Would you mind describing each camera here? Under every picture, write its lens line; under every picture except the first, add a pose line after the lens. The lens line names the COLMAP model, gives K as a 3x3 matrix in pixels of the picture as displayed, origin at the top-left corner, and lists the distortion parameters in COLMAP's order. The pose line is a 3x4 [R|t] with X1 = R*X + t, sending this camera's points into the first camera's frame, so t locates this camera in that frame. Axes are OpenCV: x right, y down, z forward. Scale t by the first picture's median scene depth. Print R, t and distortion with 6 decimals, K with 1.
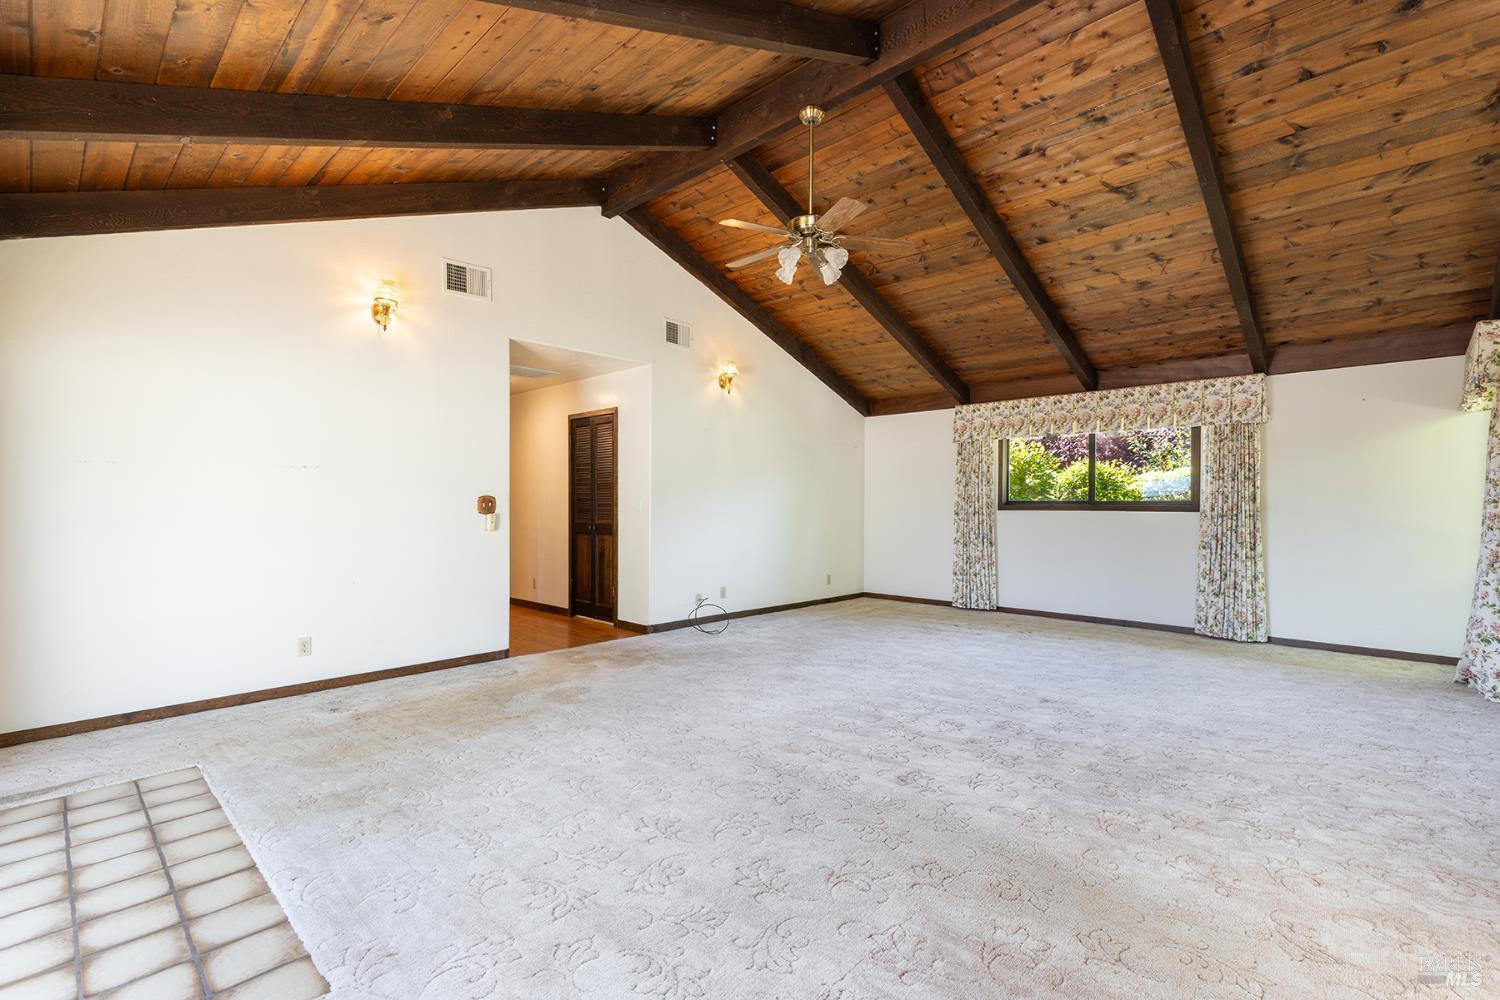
lens RADIAL K [[671.4, 0, 761.1], [0, 671.4, 503.0], [0, 0, 1]] dist [0.002257, 0.000829]
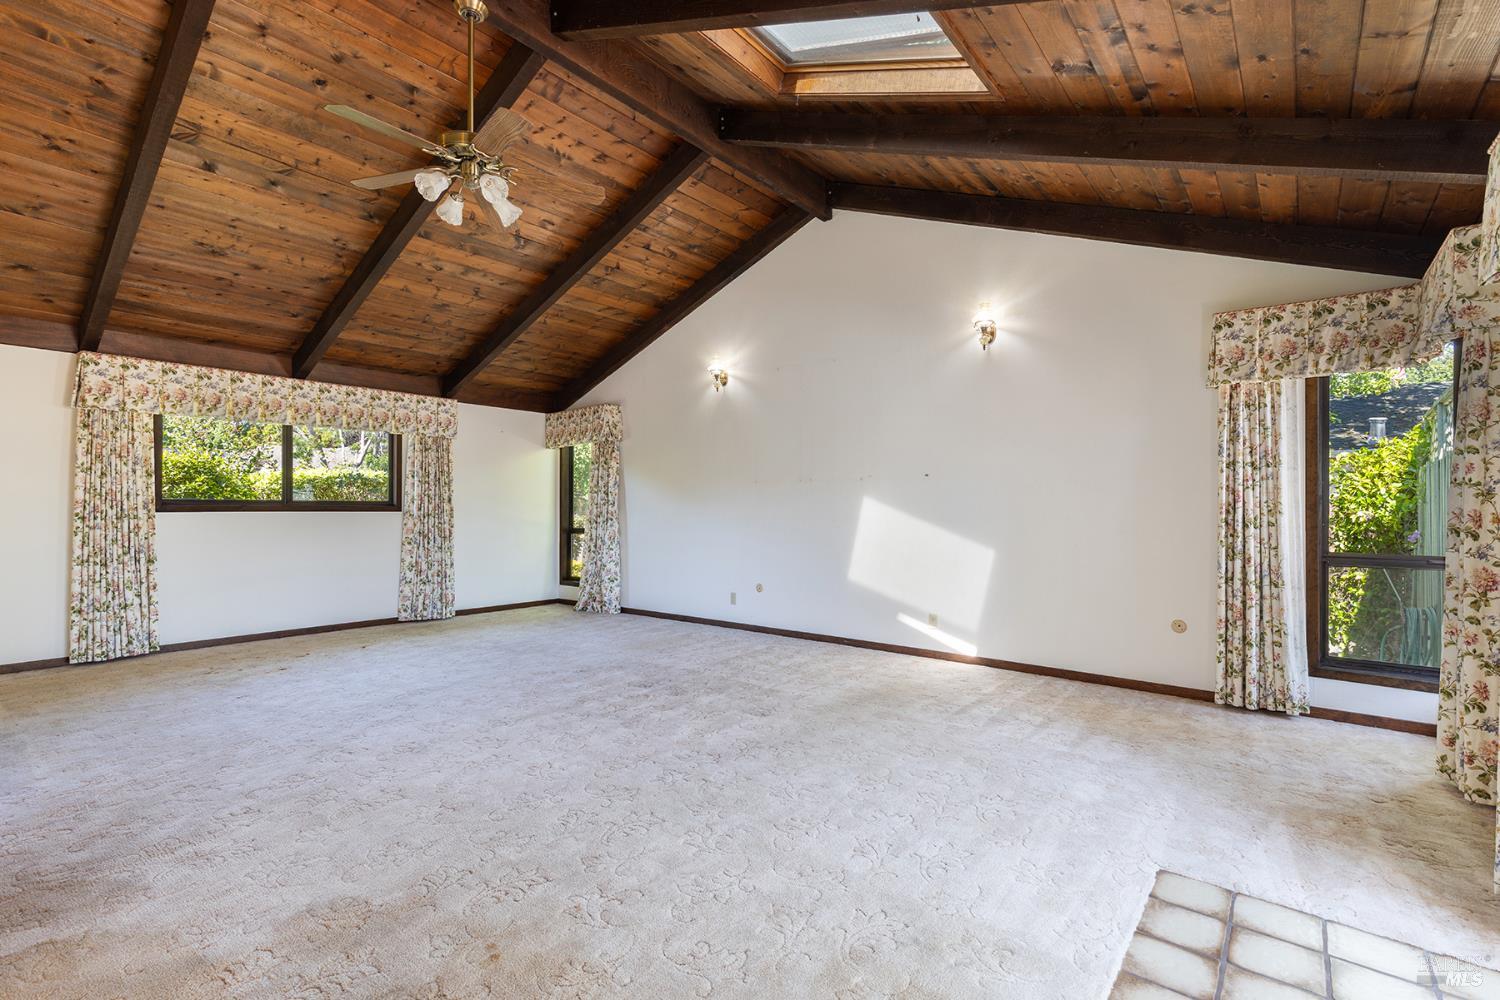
lens RADIAL K [[671.4, 0, 760.9], [0, 671.4, 503.3], [0, 0, 1]] dist [0.002257, 0.000829]
pose [[-0.074403, 0.003938, 0.997221, -0.575535], [-0.007094, 0.999965, -0.004478, 0.000201], [-0.997203, -0.007408, -0.074372, 0.568011]]
